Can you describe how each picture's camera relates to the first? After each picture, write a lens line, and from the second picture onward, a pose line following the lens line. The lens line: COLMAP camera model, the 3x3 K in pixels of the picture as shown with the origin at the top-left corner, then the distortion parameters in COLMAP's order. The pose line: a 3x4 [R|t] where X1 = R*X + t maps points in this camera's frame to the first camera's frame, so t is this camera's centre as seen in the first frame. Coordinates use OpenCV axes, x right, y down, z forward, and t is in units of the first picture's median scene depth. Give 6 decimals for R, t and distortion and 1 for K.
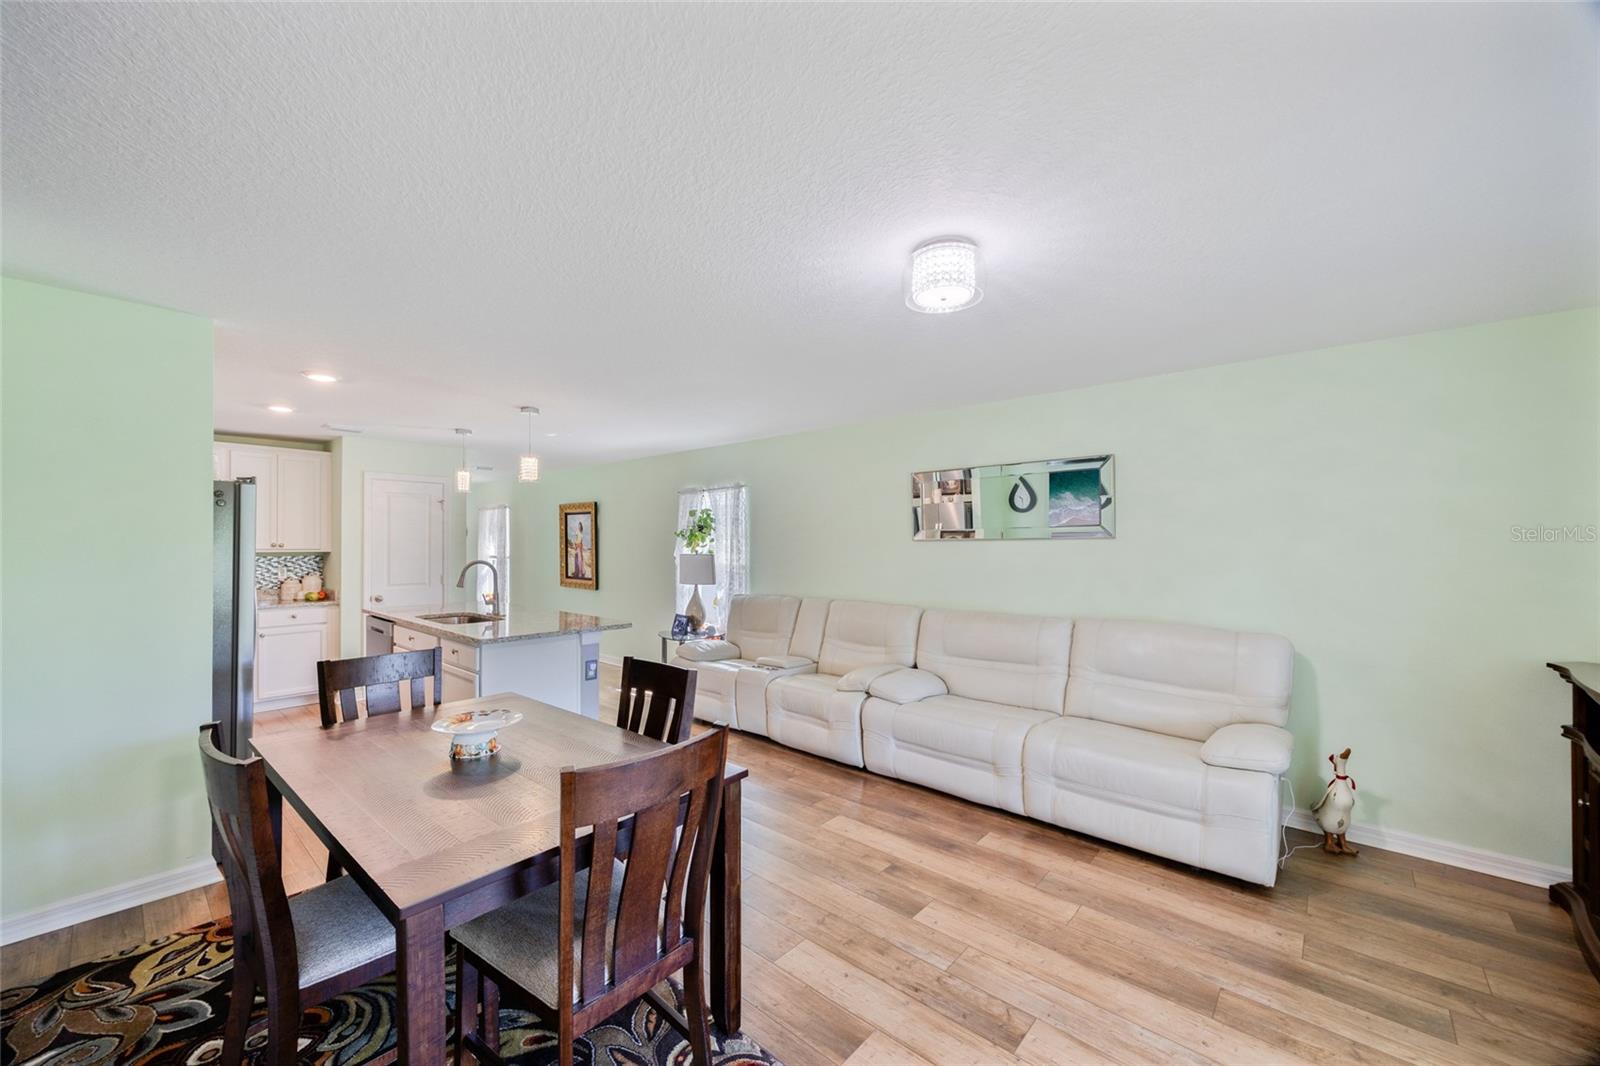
lens RADIAL K [[606.9, 0, 797.1], [0, 606.9, 539.8], [0, 0, 1]] dist [-0.001801, -0.000384]
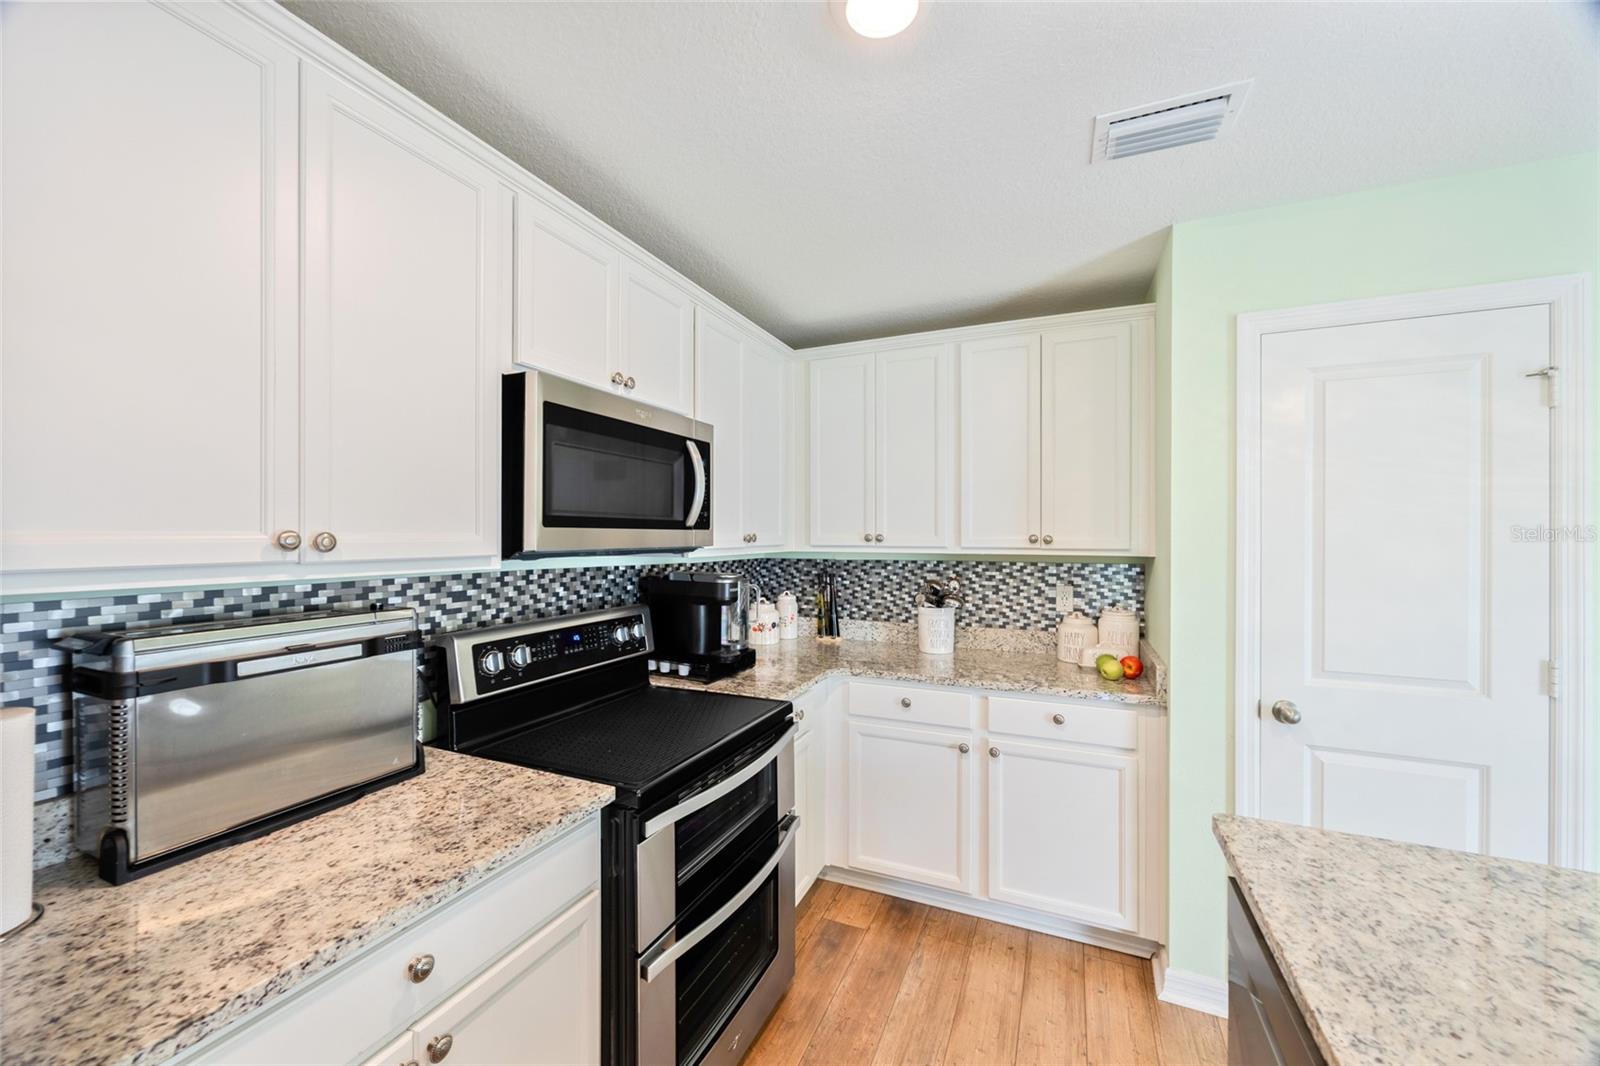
lens RADIAL K [[606.9, 0, 793.7], [0, 606.9, 536.0], [0, 0, 1]] dist [-0.001801, -0.000384]
pose [[0.291198, 0.000873, -0.956662, -0.460565], [0.002223, 0.999996, 0.001589, 0.004997], [0.956660, -0.002589, 0.291195, 0.661177]]
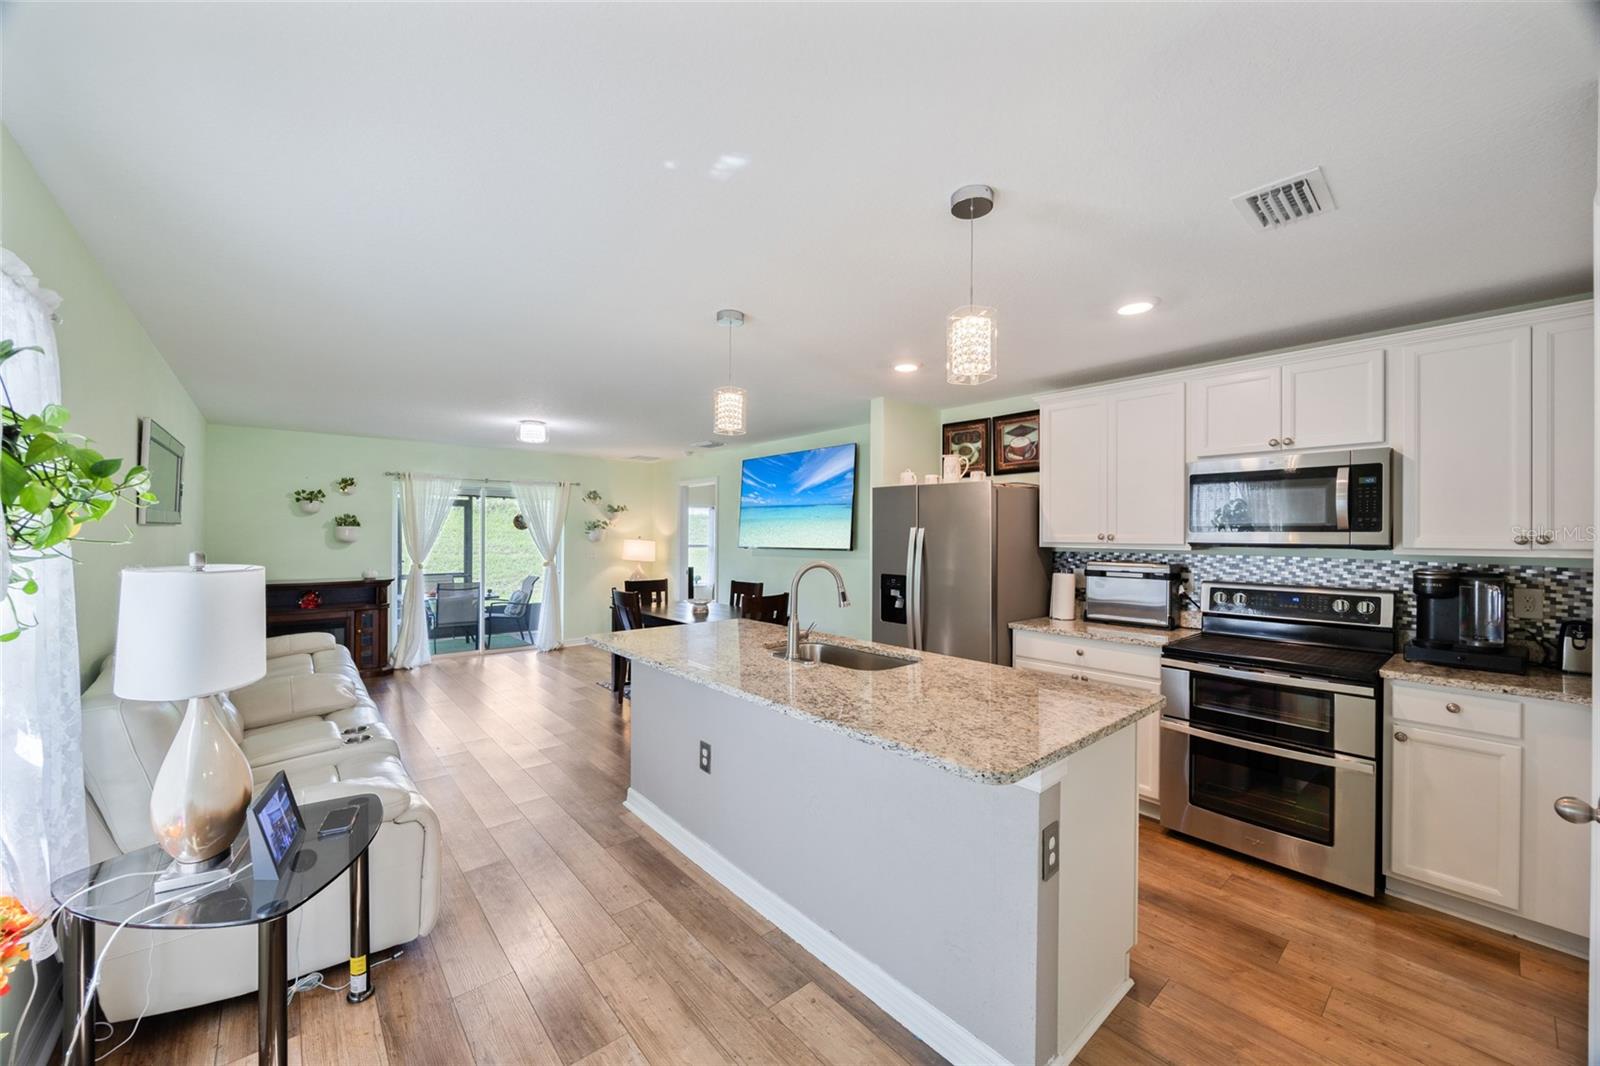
lens RADIAL K [[606.9, 0, 798.6], [0, 606.9, 534.1], [0, 0, 1]] dist [-0.001801, -0.000384]
pose [[-0.989747, -0.006196, 0.142694, -0.454578], [-0.006717, 0.999972, -0.003165, 0.007706], [-0.142670, -0.004091, -0.989762, 1.217563]]
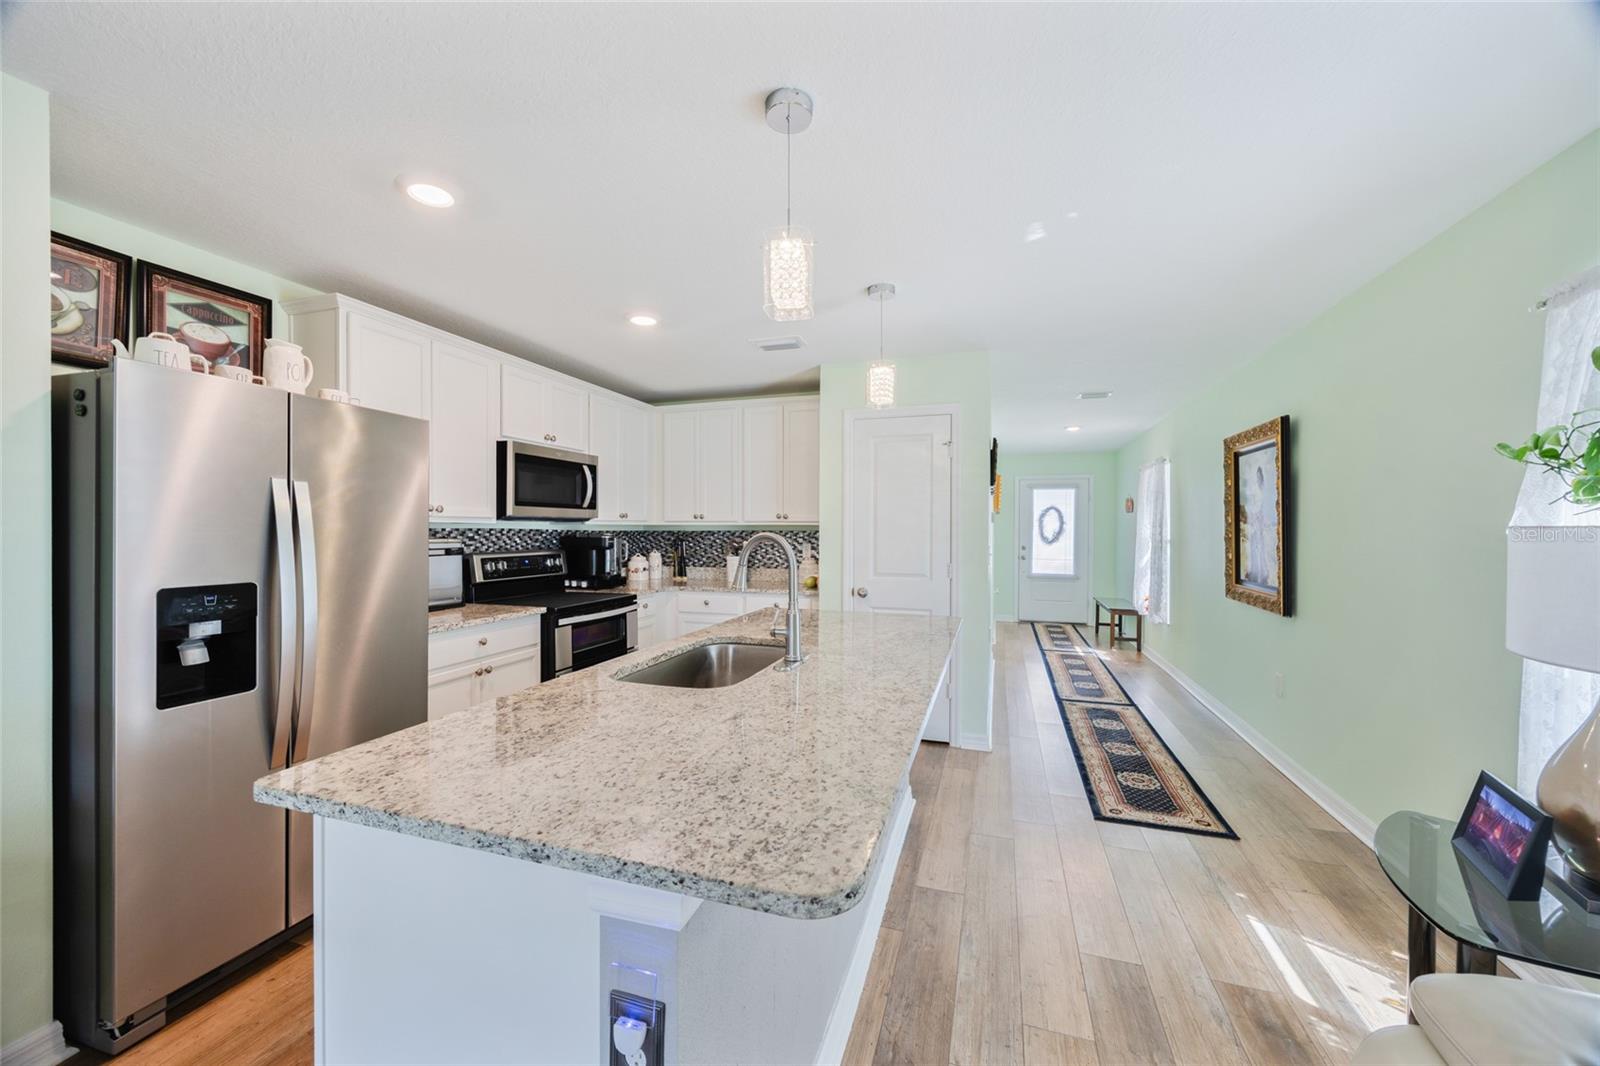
lens RADIAL K [[606.9, 0, 796.0], [0, 606.9, 531.8], [0, 0, 1]] dist [-0.001801, -0.000384]
pose [[0.388610, 0.003570, -0.921395, -0.083840], [0.002144, 0.999986, 0.004779, 0.024277], [0.921400, -0.003833, 0.388597, 0.657941]]
